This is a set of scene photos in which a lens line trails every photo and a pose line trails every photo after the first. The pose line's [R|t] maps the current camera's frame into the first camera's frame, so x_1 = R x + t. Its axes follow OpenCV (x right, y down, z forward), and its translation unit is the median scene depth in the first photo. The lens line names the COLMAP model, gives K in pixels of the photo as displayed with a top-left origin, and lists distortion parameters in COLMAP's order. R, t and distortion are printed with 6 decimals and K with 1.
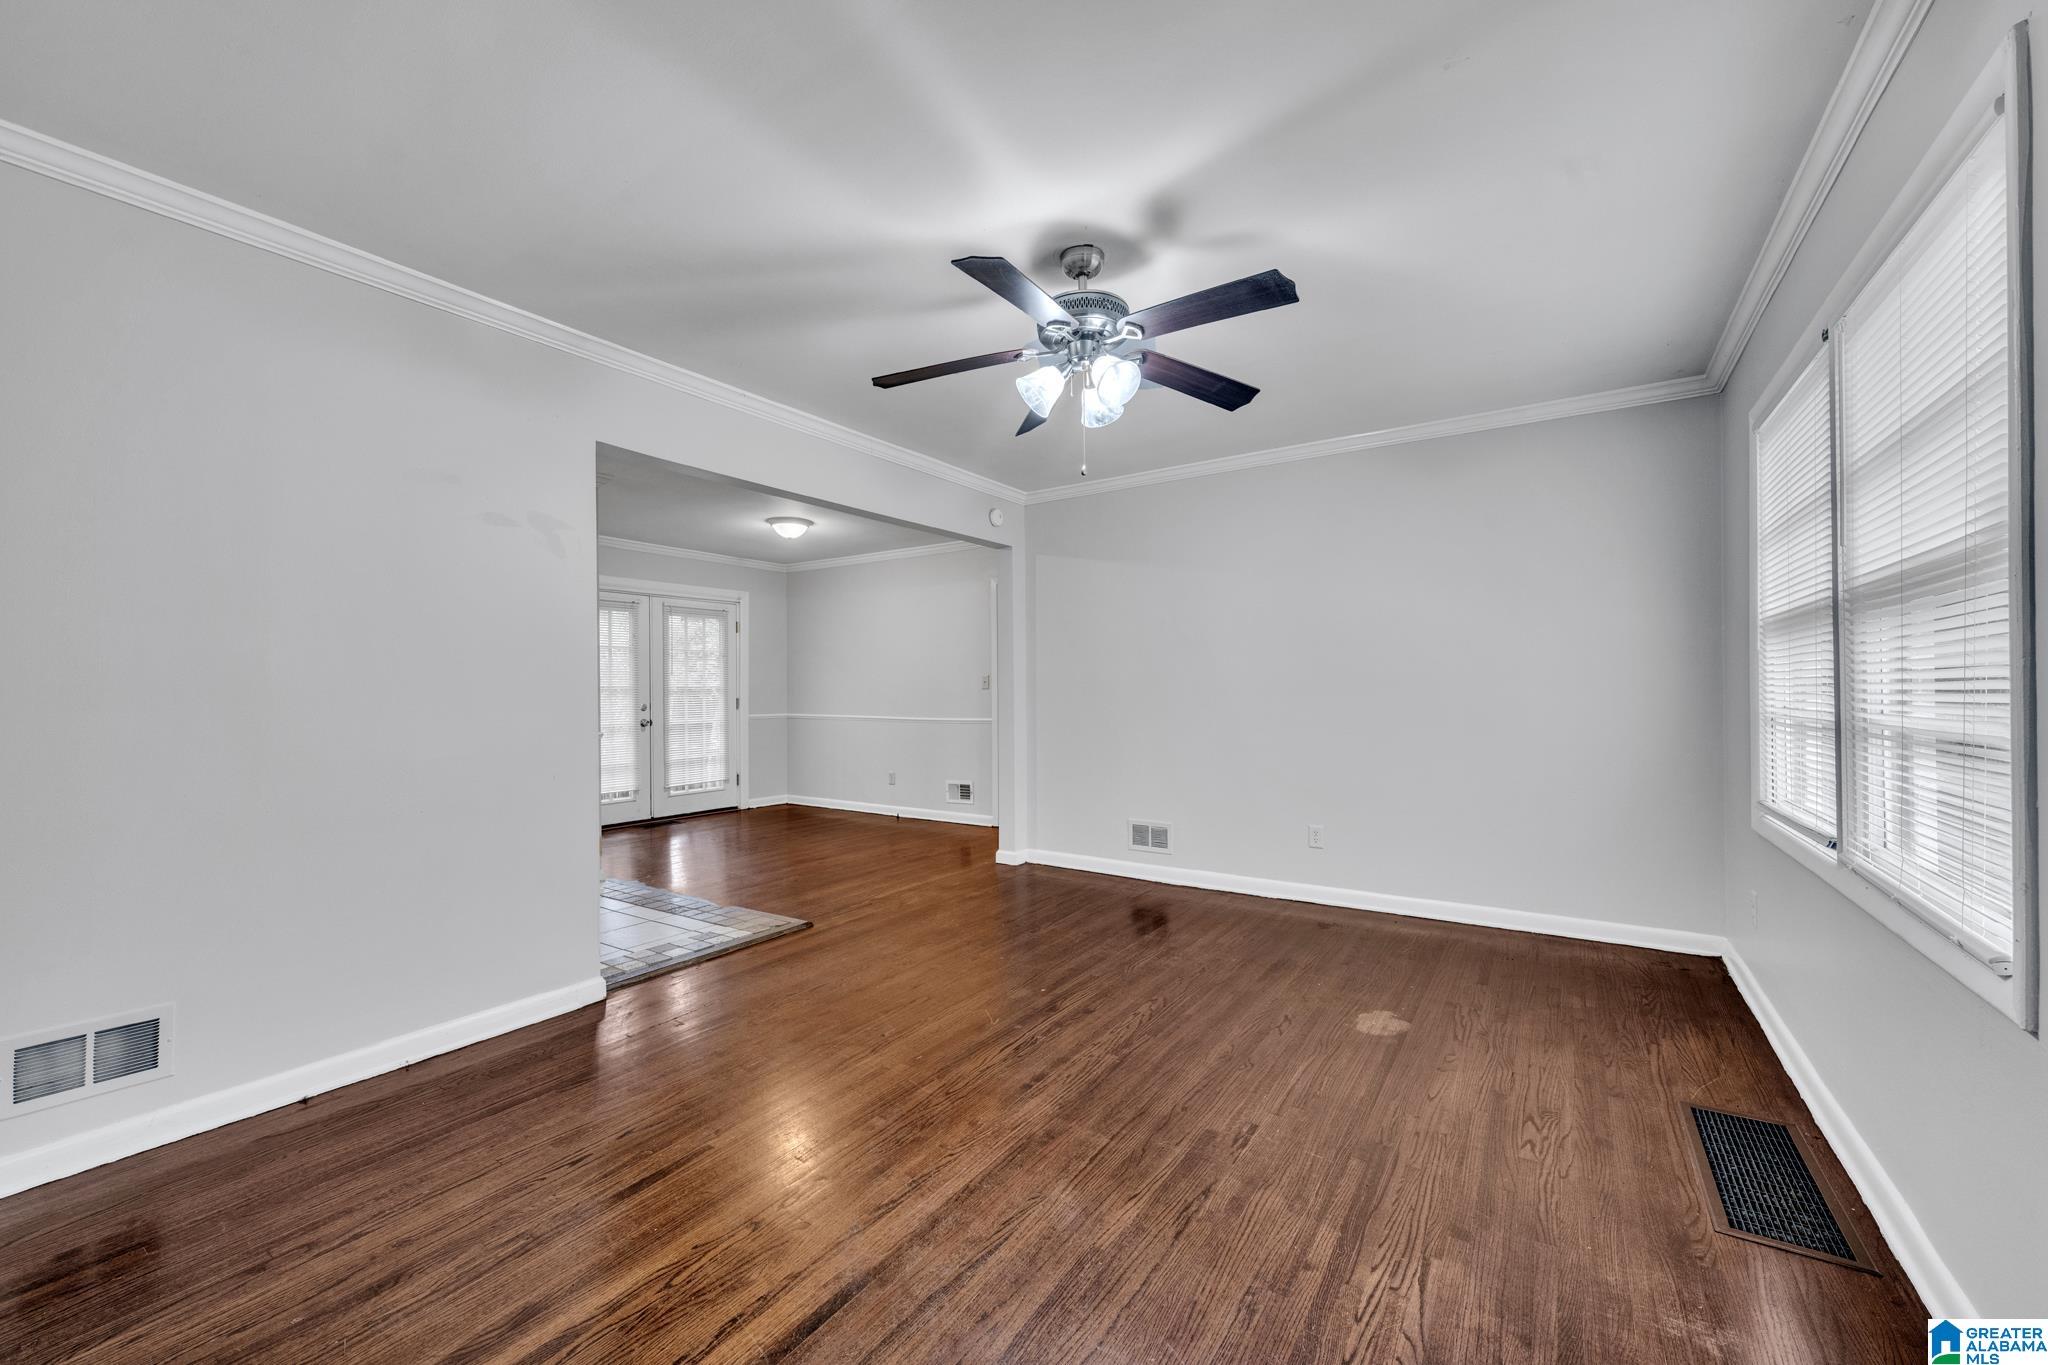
lens RADIAL K [[804.8, 0, 1028.5], [0, 804.8, 684.2], [0, 0, 1]] dist [-0.001090, -0.000471]
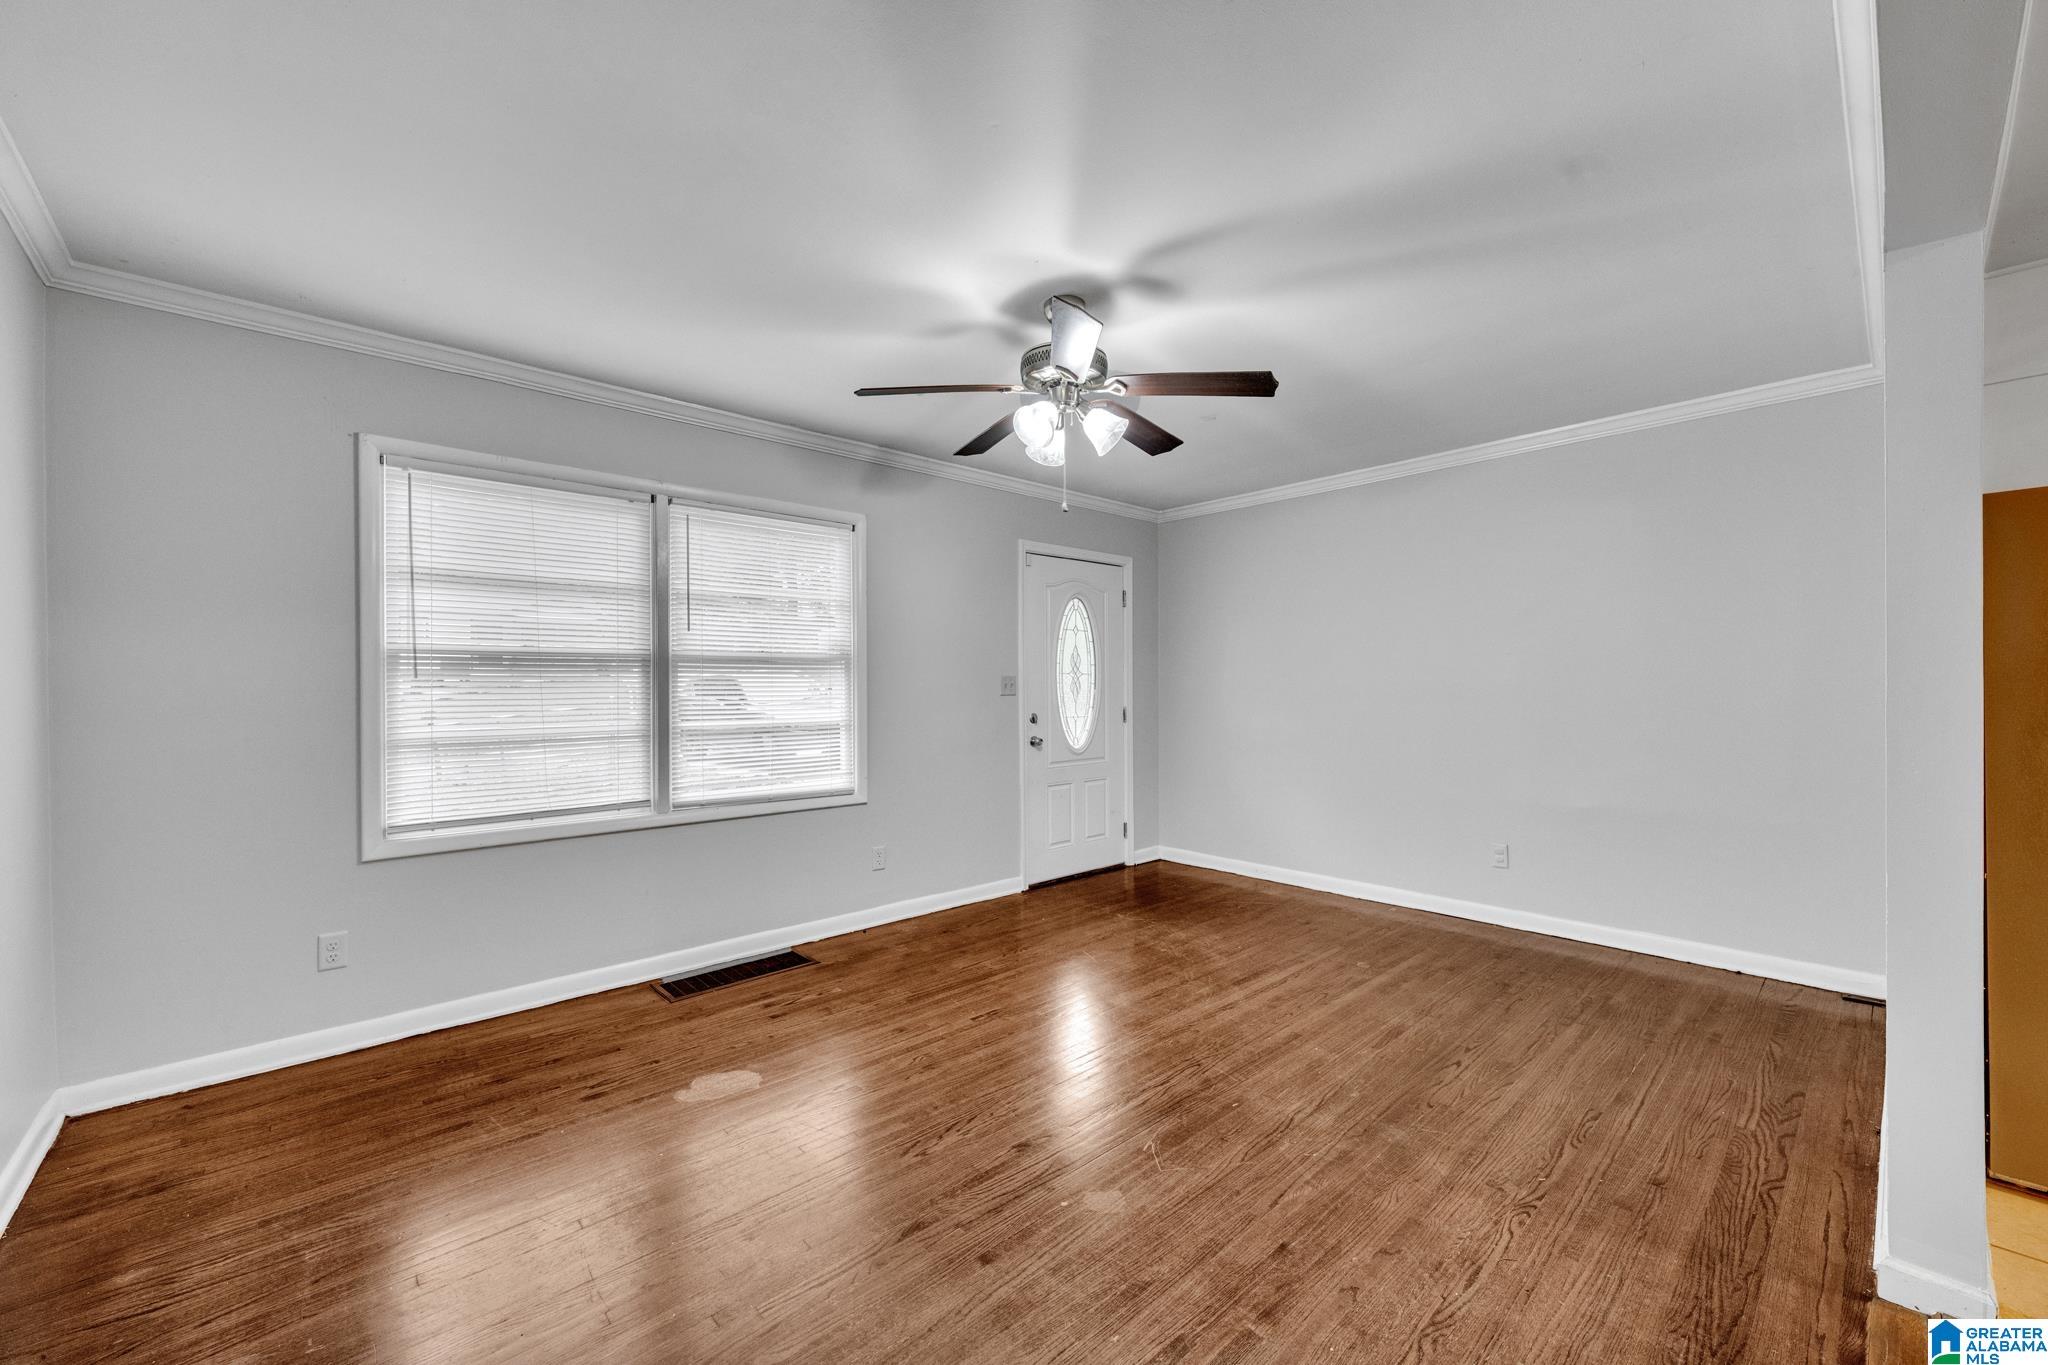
lens RADIAL K [[804.8, 0, 1028.5], [0, 804.8, 684.2], [0, 0, 1]] dist [-0.001090, -0.000471]
pose [[-0.970947, 0.010805, 0.239051, -0.188349], [0.007781, 0.999877, -0.013591, -0.019200], [-0.239168, -0.011336, -0.970912, 2.850716]]
